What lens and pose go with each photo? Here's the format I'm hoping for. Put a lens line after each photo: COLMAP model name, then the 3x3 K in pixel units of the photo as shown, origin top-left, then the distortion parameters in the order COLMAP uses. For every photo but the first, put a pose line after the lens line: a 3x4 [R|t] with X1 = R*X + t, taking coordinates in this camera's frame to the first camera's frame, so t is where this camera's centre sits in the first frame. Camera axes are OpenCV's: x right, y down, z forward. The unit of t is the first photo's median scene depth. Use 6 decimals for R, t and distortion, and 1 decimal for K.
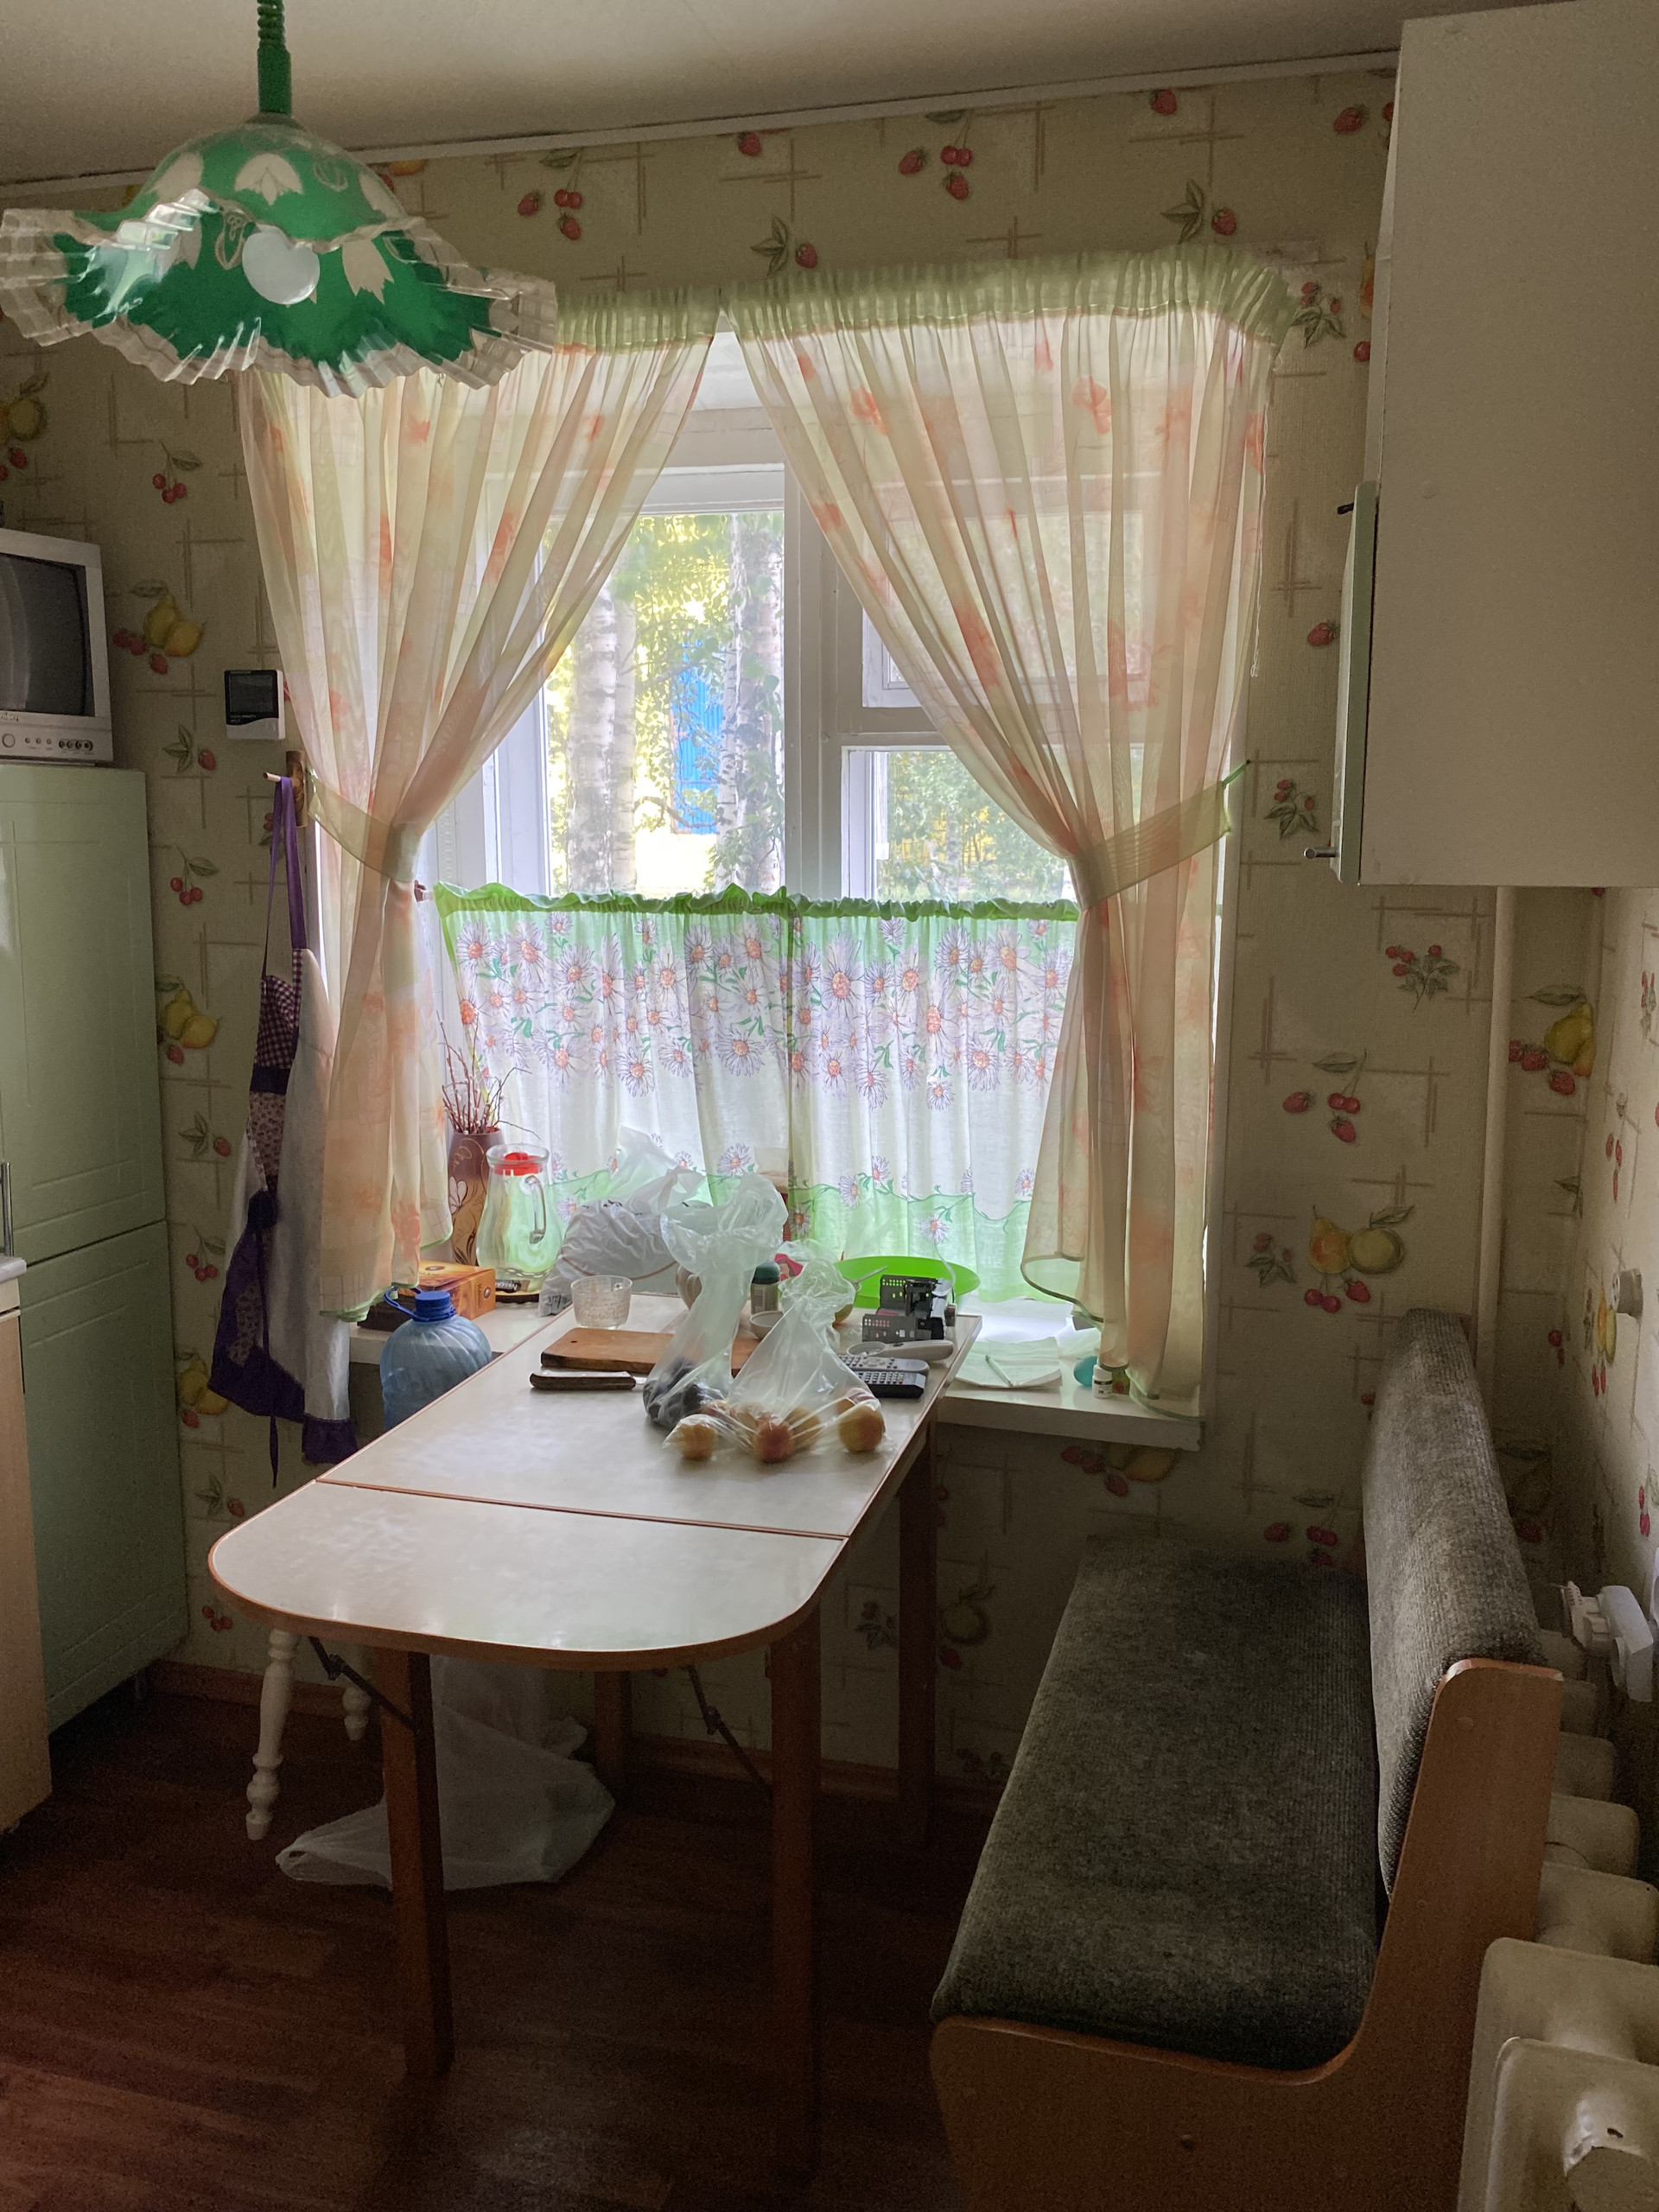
lens RADIAL K [[1670.3, 0, 835.8], [0, 1670.3, 1107.6], [0, 0, 1]] dist [0.022702, -0.029522]
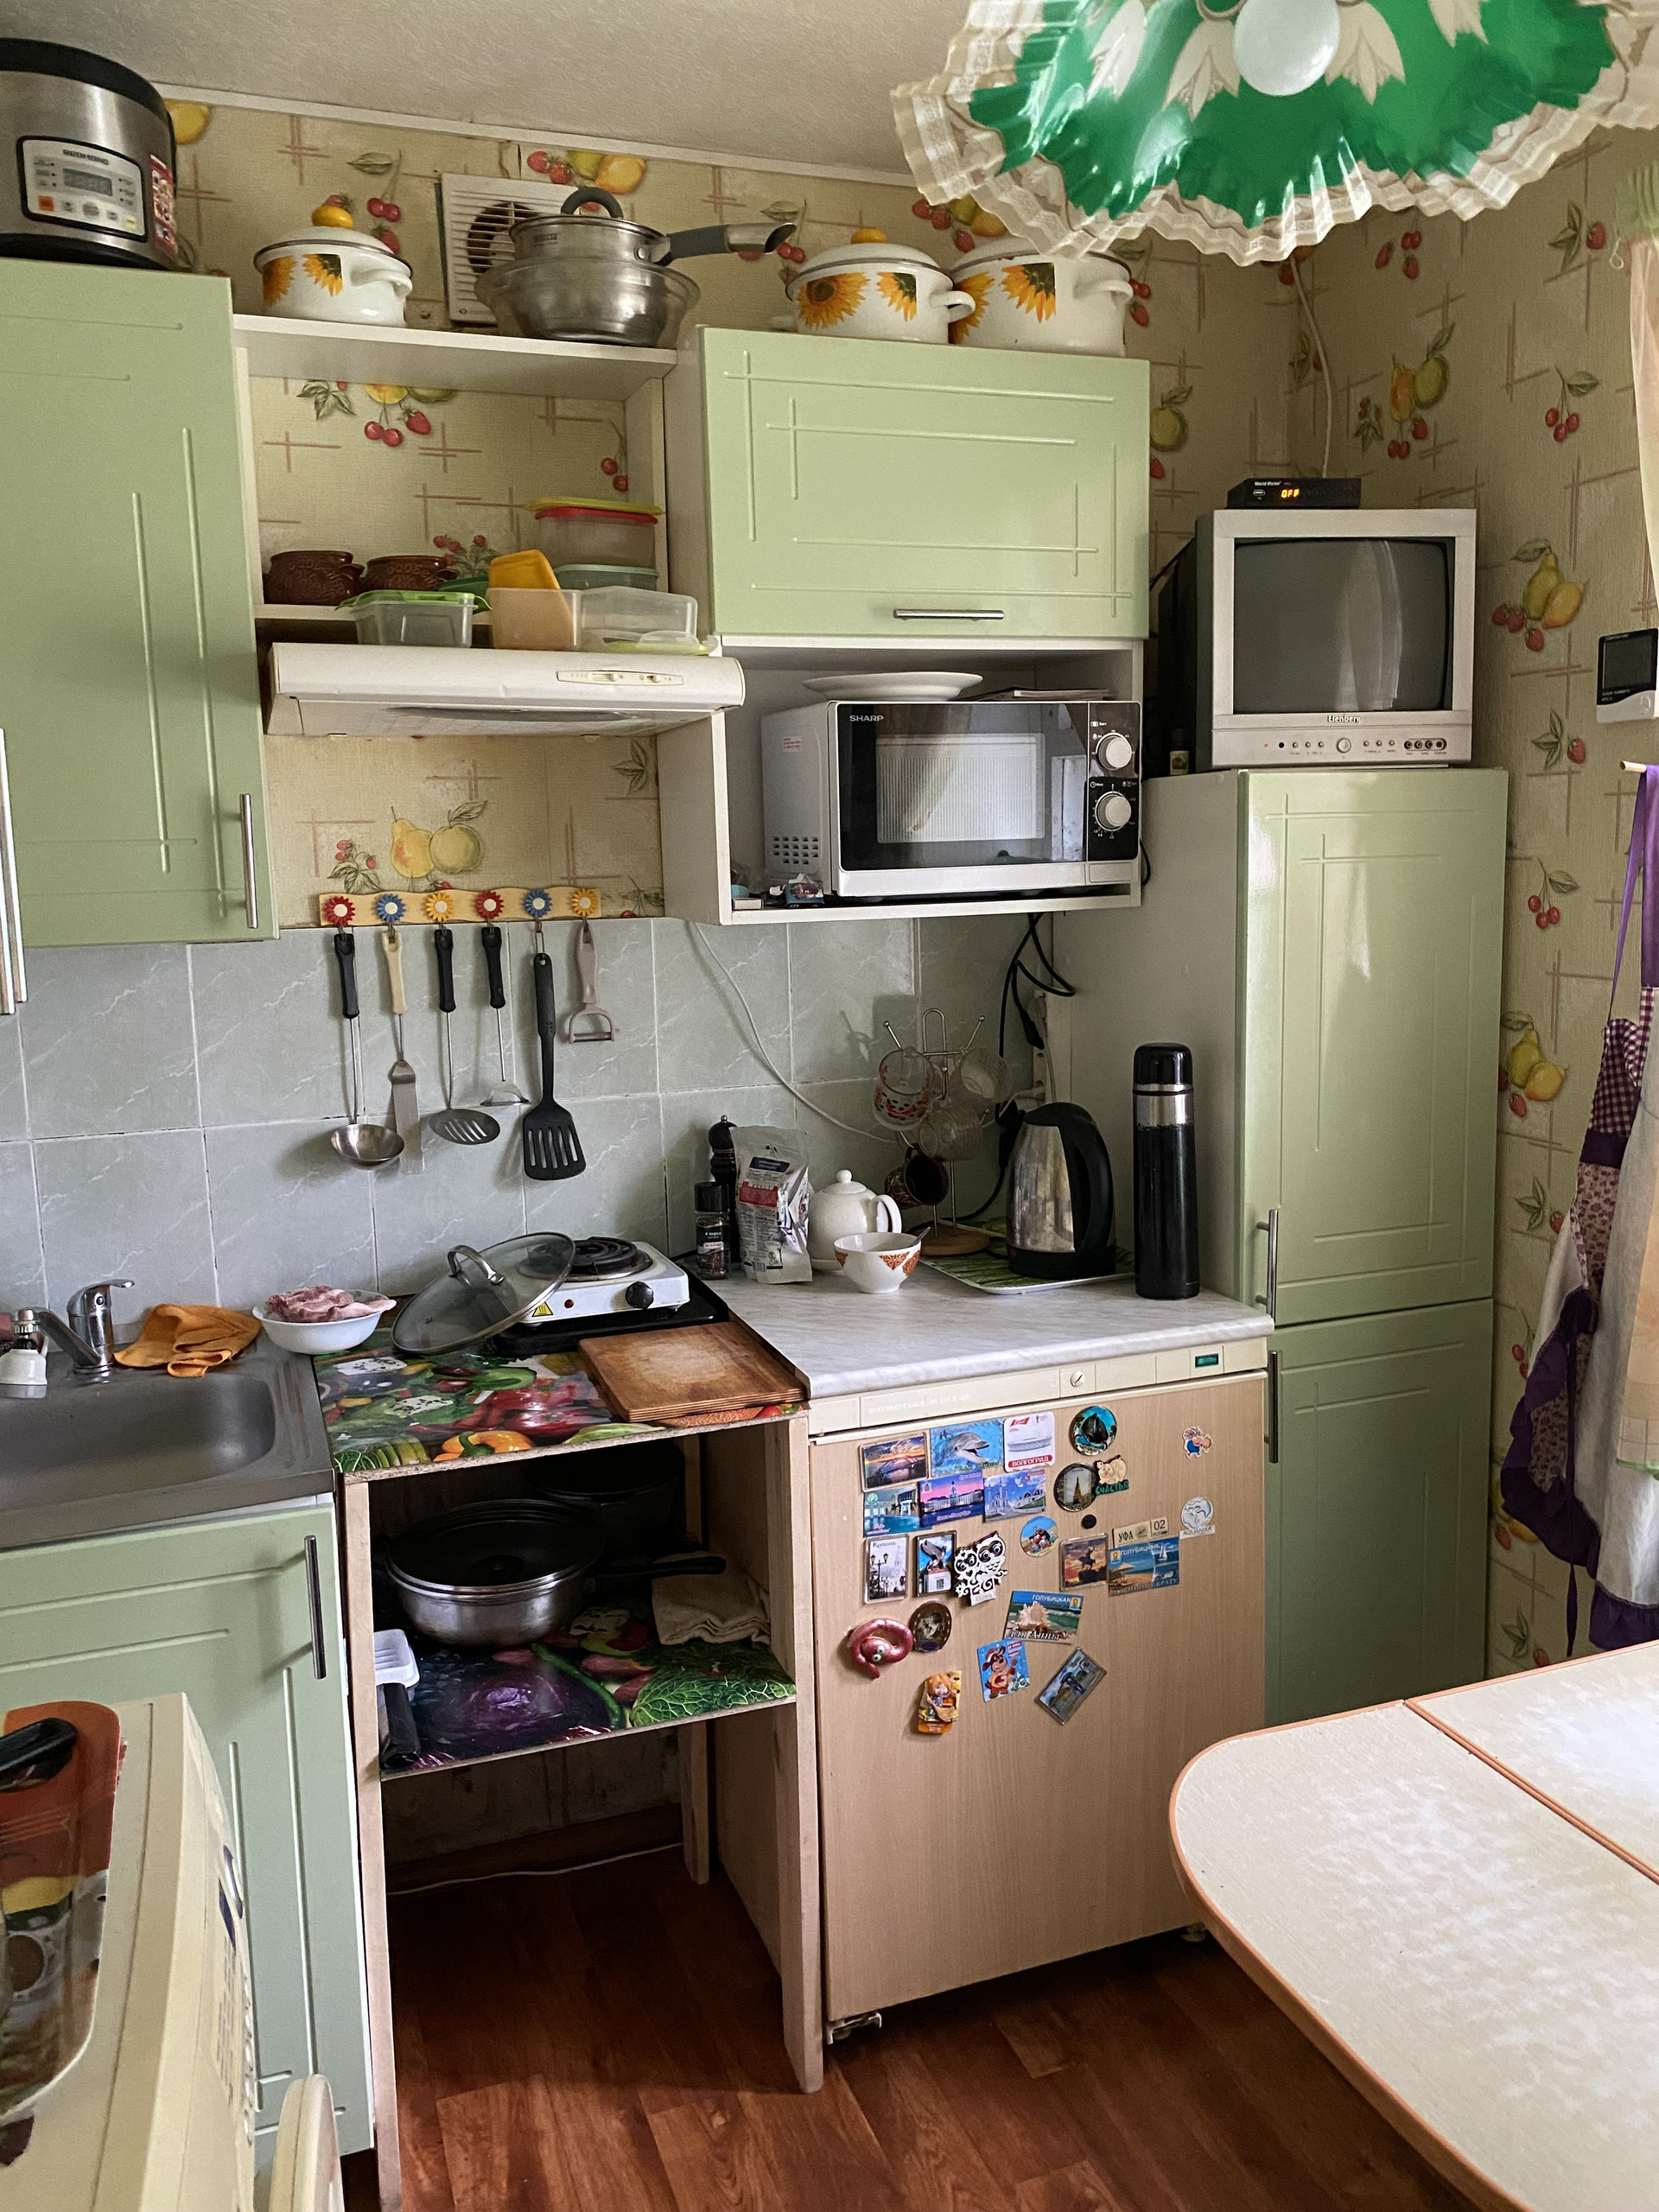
lens RADIAL K [[1670.3, 0, 821.0], [0, 1670.3, 1088.9], [0, 0, 1]] dist [0.022702, -0.029522]
pose [[0.577606, 0.093630, -0.810928, 0.087632], [-0.106354, 0.993565, 0.038963, -0.037457], [0.809358, 0.063740, 0.583847, 0.239707]]
